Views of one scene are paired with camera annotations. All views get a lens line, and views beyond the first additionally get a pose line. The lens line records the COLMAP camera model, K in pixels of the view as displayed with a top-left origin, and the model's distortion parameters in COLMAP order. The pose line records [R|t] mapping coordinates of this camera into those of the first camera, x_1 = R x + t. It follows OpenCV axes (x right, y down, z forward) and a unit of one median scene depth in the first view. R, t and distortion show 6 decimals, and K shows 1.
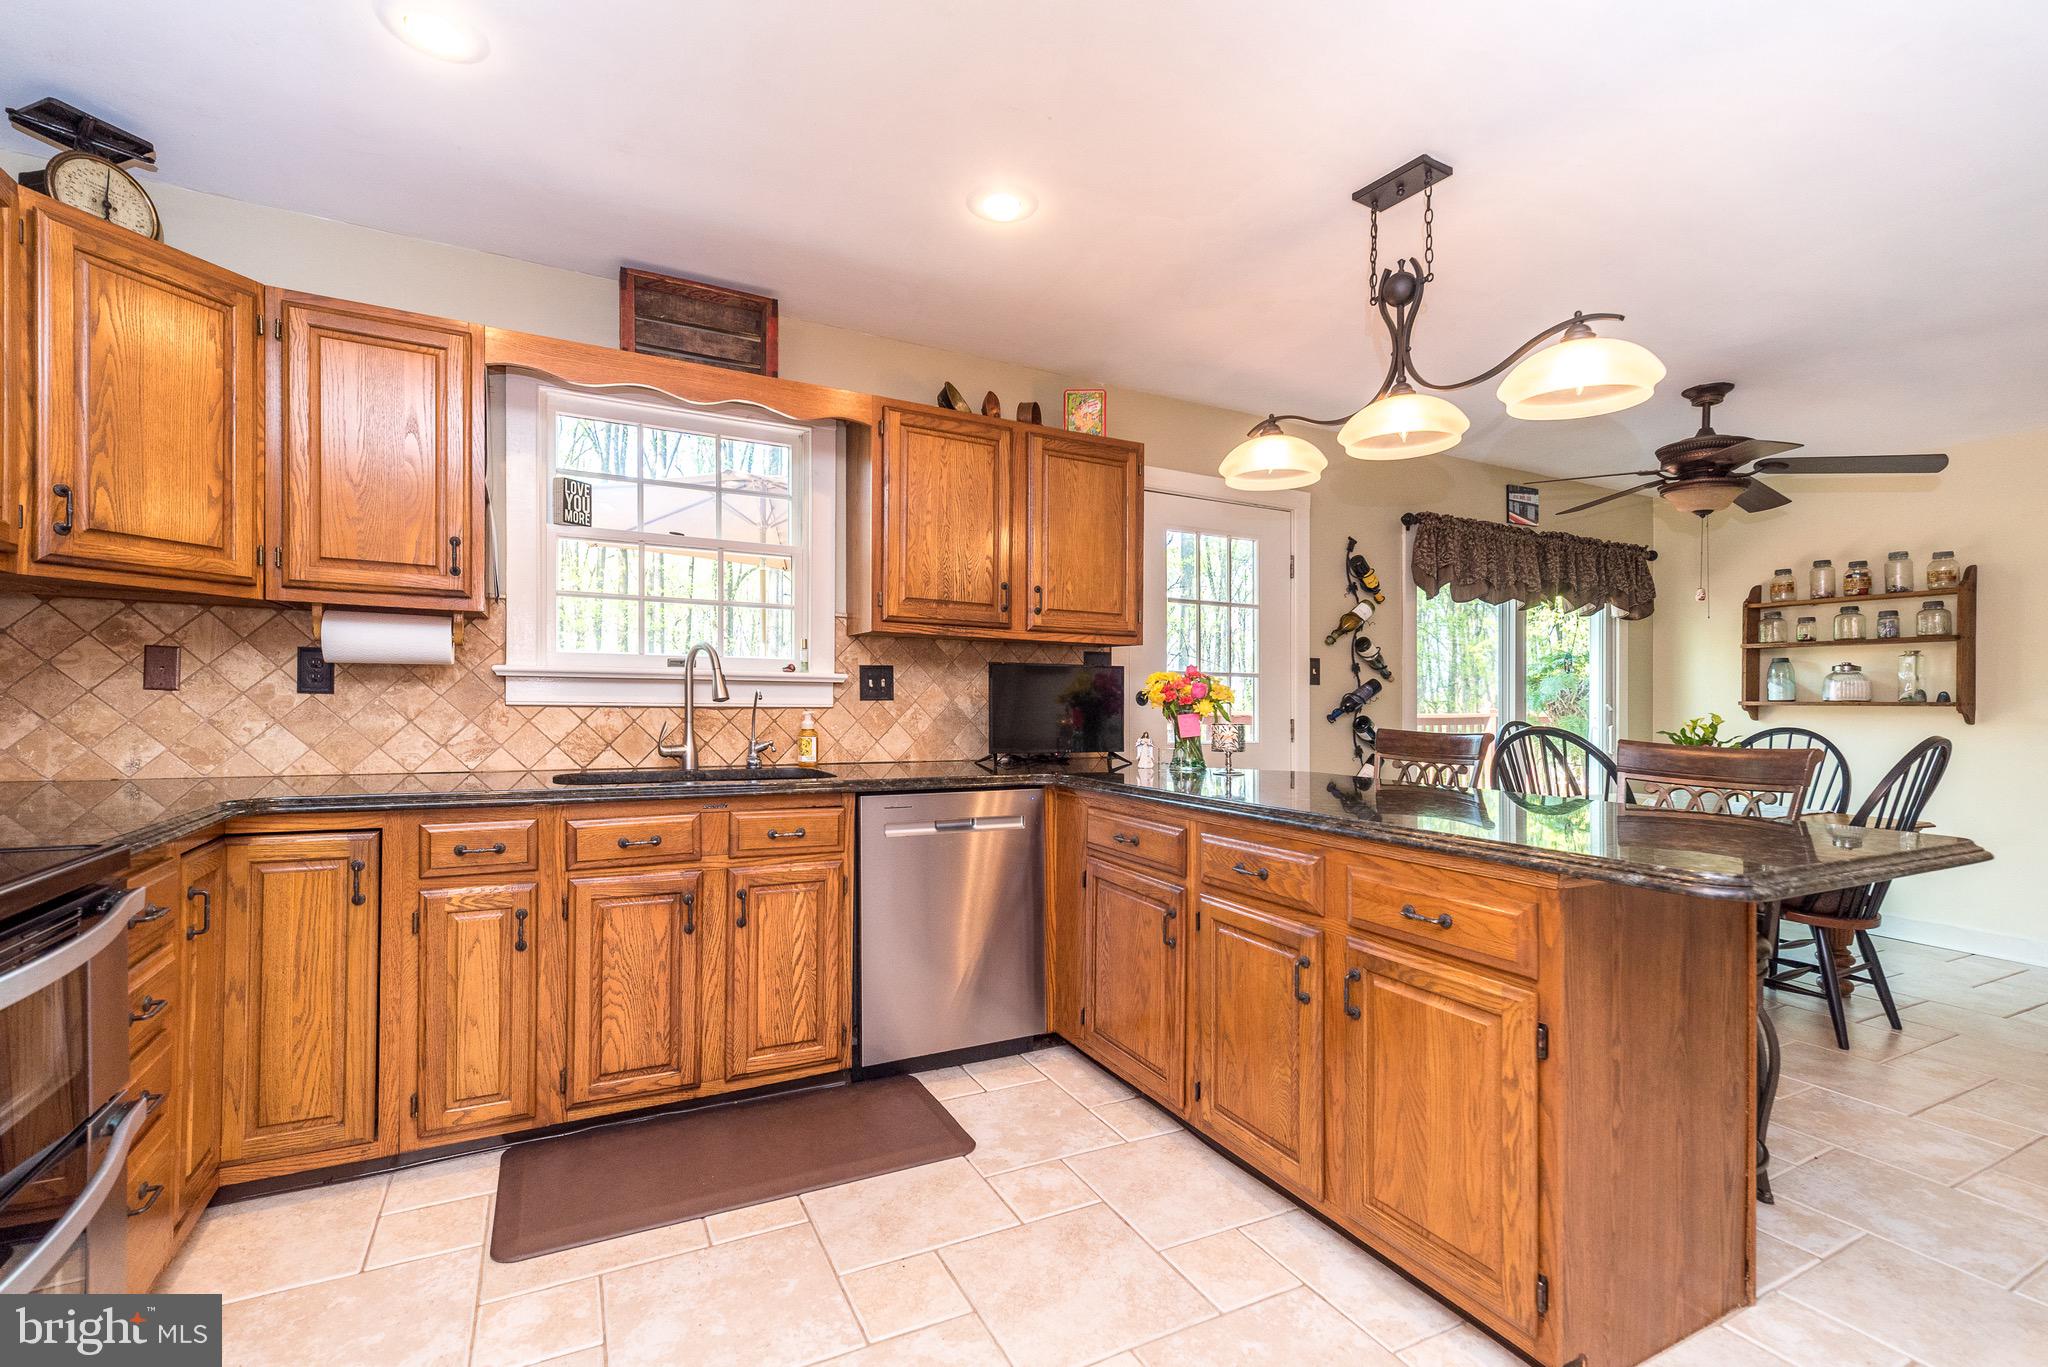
lens RADIAL K [[896.0, 0, 1023.0], [0, 896.0, 702.6], [0, 0, 1]] dist [0.005488, 0.000019]
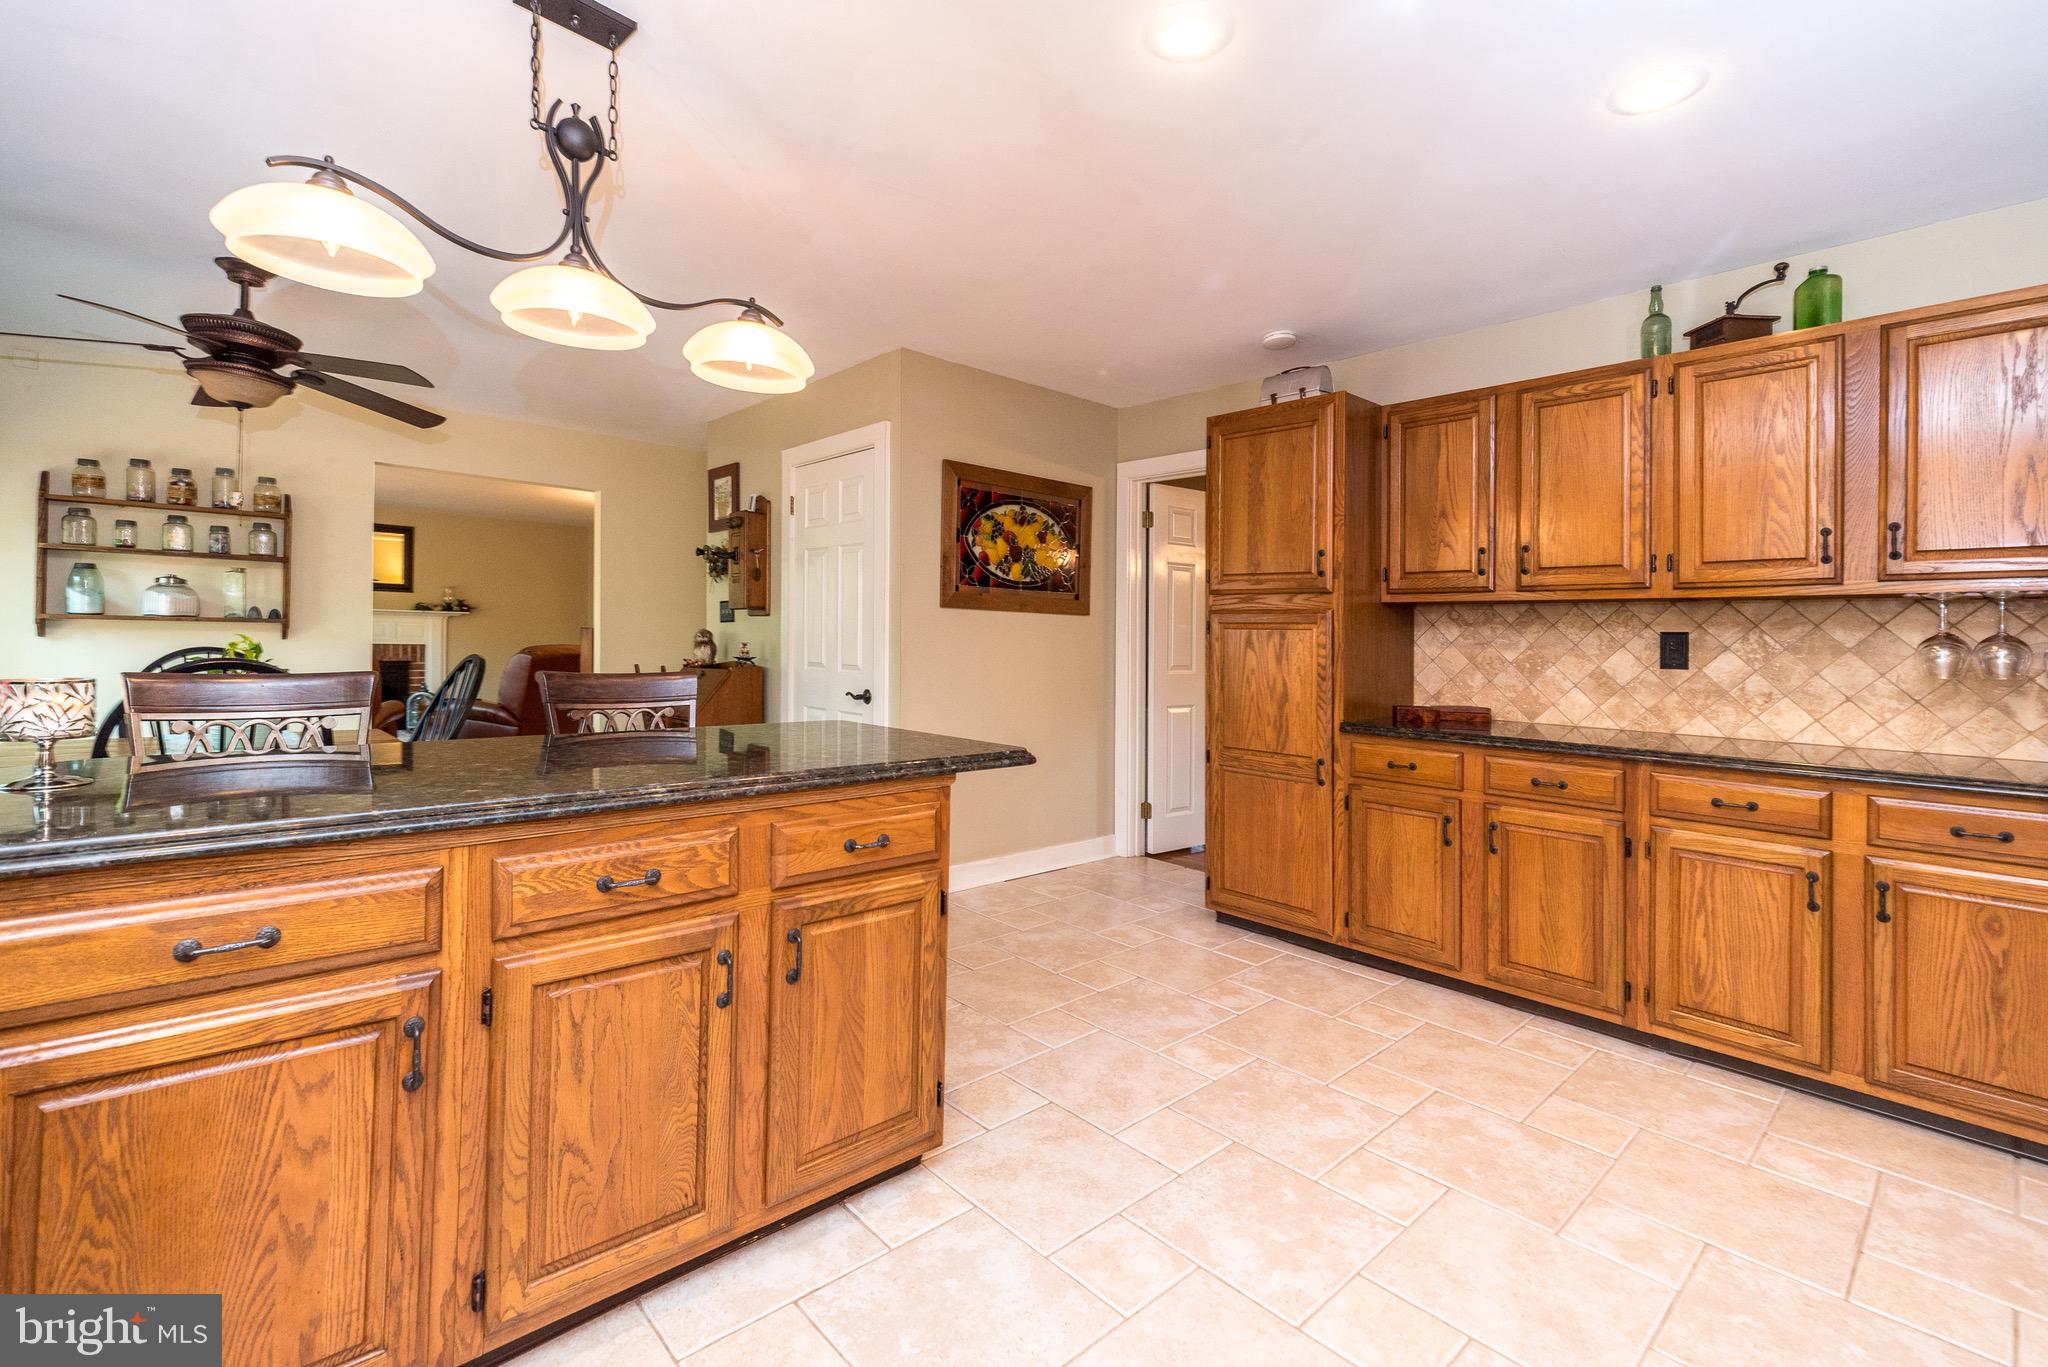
lens RADIAL K [[896.0, 0, 1039.1], [0, 896.0, 614.9], [0, 0, 1]] dist [0.005488, 0.000019]
pose [[-0.264839, 0.007065, 0.964267, -0.240344], [-0.022915, 0.999645, -0.013618, -0.011237], [-0.964020, -0.025703, -0.264583, 0.394798]]
